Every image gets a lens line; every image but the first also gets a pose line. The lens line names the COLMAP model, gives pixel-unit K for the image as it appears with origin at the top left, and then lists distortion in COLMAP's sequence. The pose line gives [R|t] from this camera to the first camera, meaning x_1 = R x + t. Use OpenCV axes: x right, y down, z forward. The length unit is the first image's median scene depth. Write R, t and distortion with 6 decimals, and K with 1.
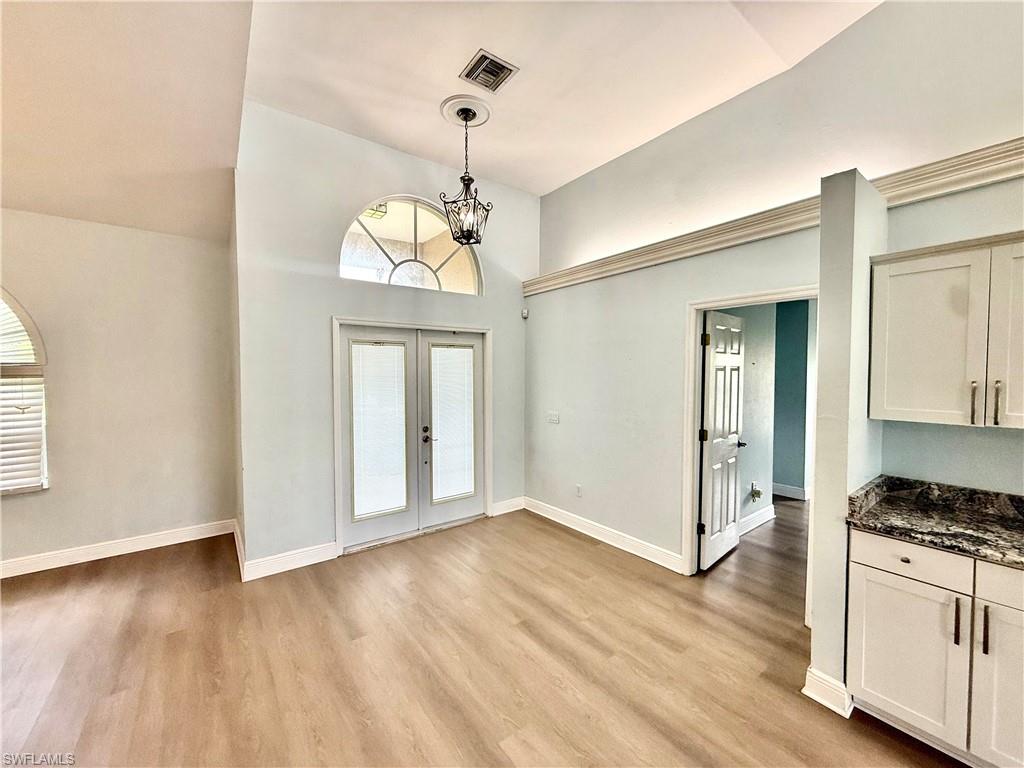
lens RADIAL K [[407.4, 0, 512.0], [0, 407.4, 382.7], [0, 0, 1]] dist [0.003880, 0.000354]
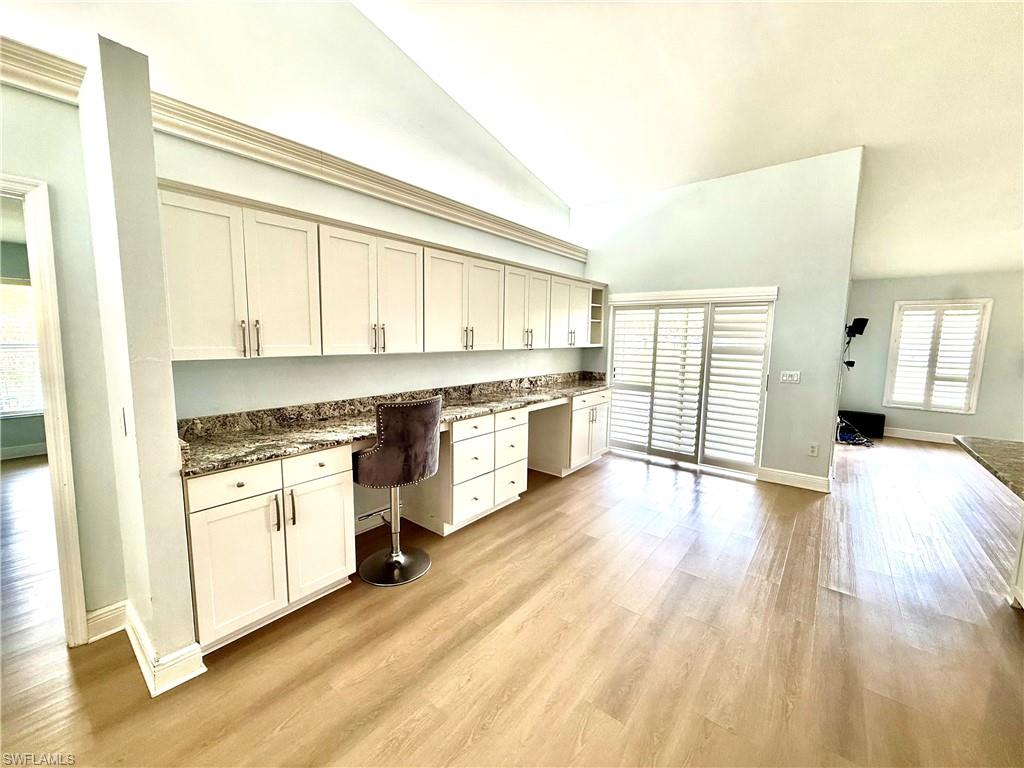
lens RADIAL K [[407.4, 0, 511.6], [0, 407.4, 382.6], [0, 0, 1]] dist [0.003880, 0.000354]
pose [[-0.246719, -0.113137, 0.962460, -0.215613], [0.014437, 0.992623, 0.120383, 0.042369], [-0.968979, 0.043596, -0.243266, 0.527216]]
